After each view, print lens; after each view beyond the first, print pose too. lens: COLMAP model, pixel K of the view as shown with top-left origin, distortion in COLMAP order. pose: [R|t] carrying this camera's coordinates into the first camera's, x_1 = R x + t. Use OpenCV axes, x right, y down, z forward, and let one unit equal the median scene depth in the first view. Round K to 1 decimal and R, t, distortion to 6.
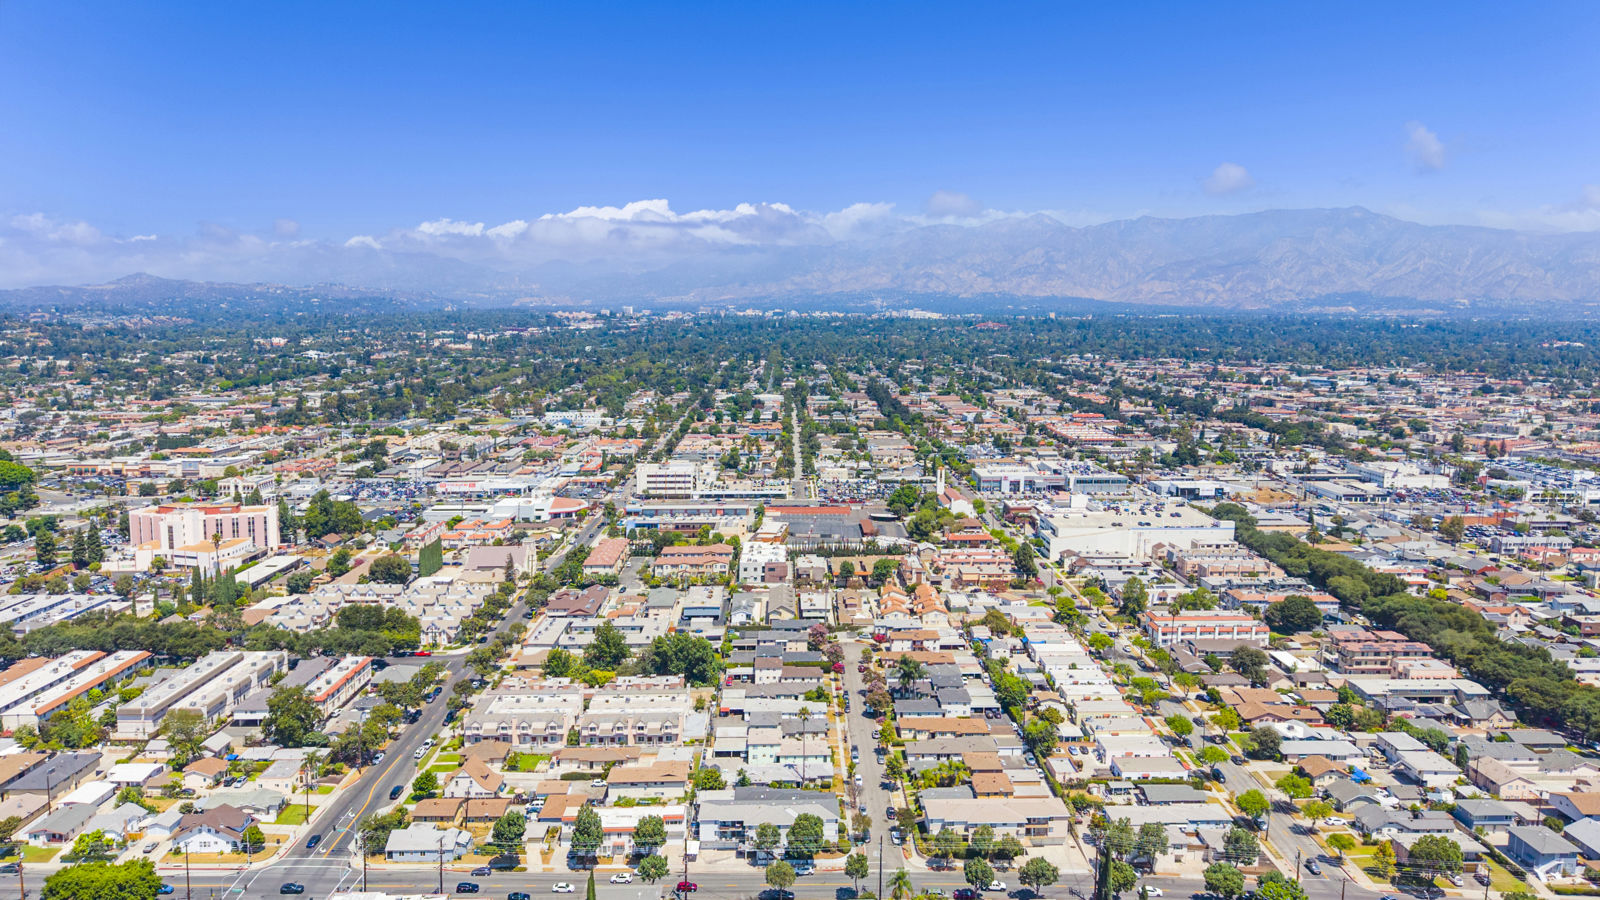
lens RADIAL K [[1074.0, 0, 821.3], [0, 1074.0, 390.6], [0, 0, 1]] dist [0.115835, -0.190761]
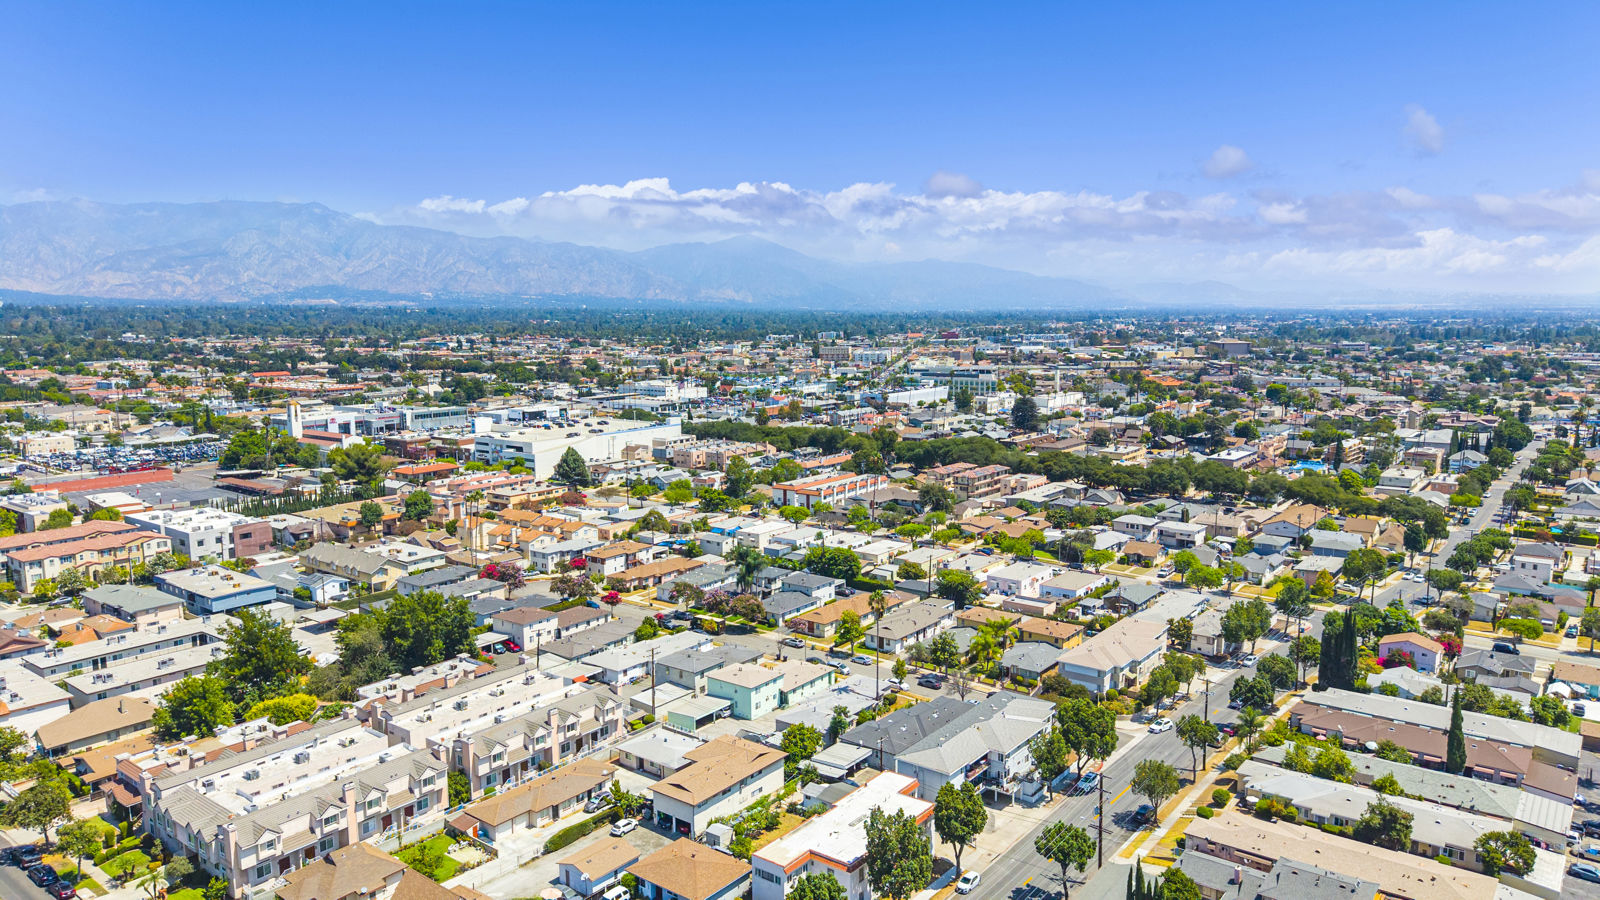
lens RADIAL K [[1073.3, 0, 800.0], [0, 1073.3, 421.5], [0, 0, 1]] dist [0.021585, -0.019911]
pose [[0.638227, -0.091031, 0.764447, -0.369560], [0.067778, 0.995773, 0.061990, 0.100769], [-0.766859, 0.012249, 0.641699, 0.427907]]
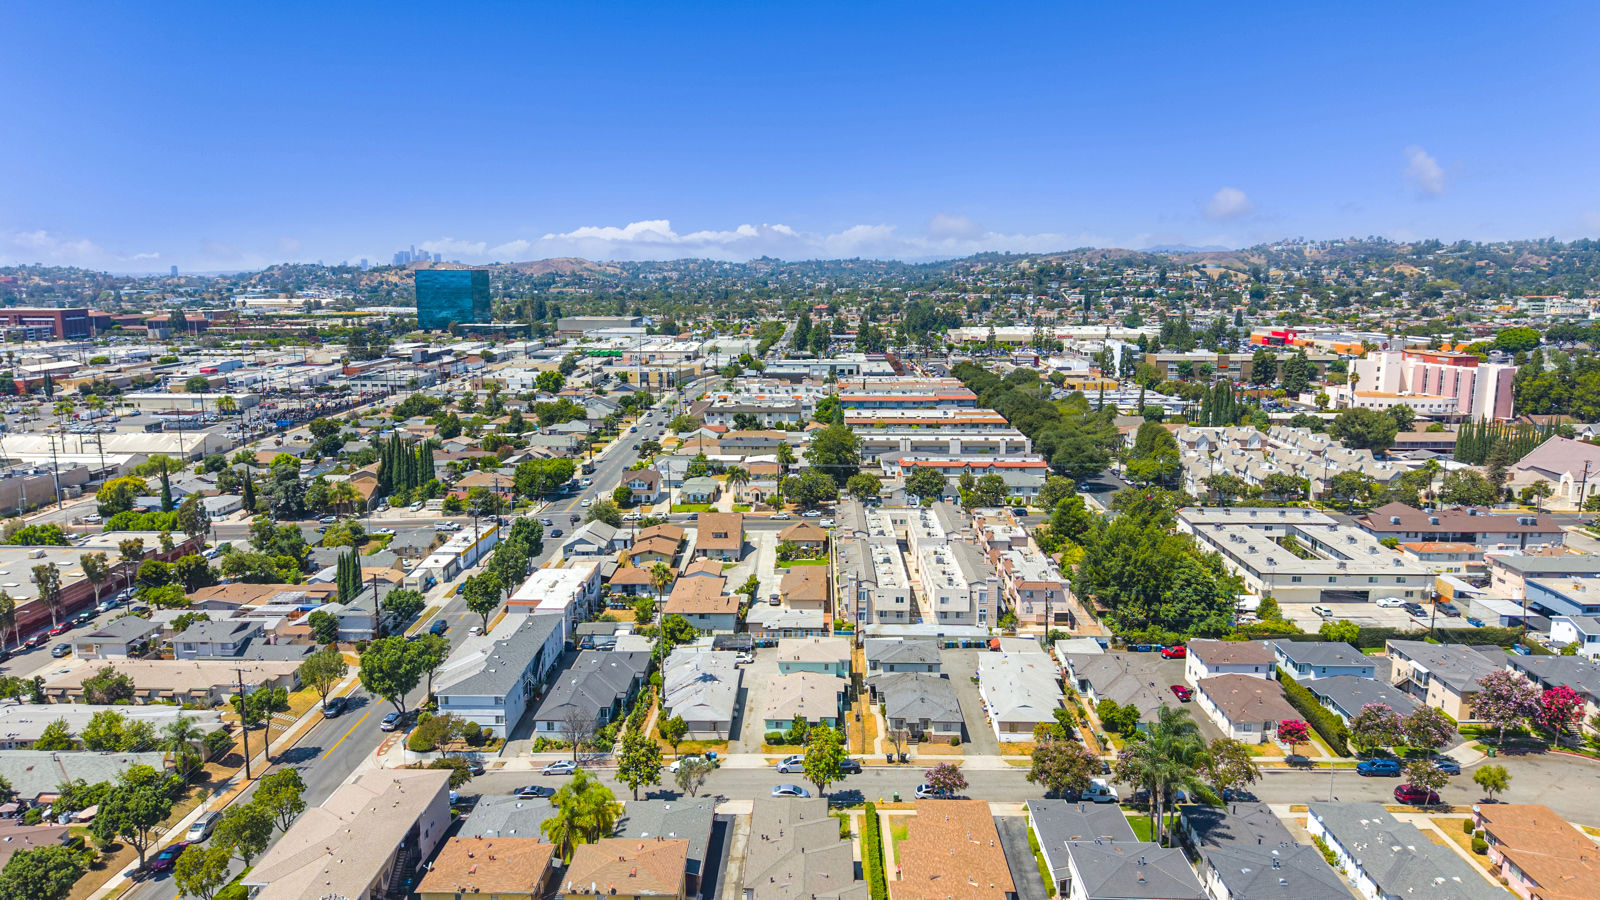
lens RADIAL K [[1066.1, 0, 801.7], [0, 1066.1, 445.9], [0, 0, 1]] dist [0.036758, -0.040324]
pose [[-0.054956, 0.163666, -0.984984, 0.334065], [-0.073173, 0.983162, 0.167446, 0.098955], [0.995804, 0.081276, -0.042055, 0.753090]]
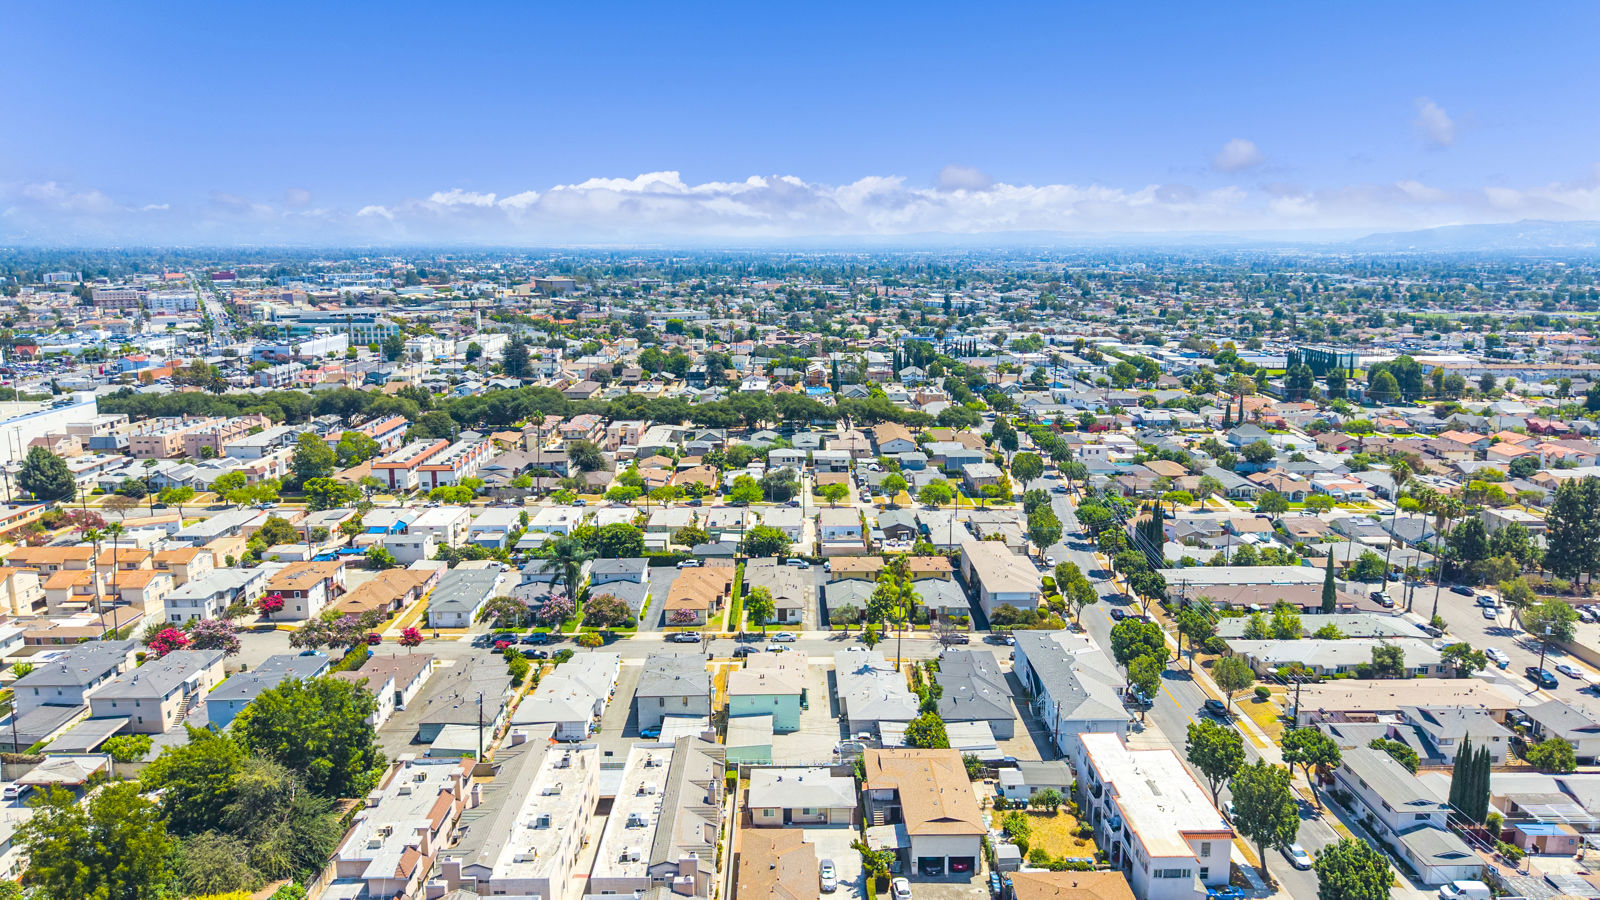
lens RADIAL K [[1052.8, 0, 799.8], [0, 1052.8, 508.4], [0, 0, 1]] dist [0.043811, -0.051886]
pose [[0.025151, -0.249396, 0.968075, -0.396364], [0.079395, 0.965821, 0.246753, 0.082090], [-0.996526, 0.070654, 0.044092, 0.714629]]
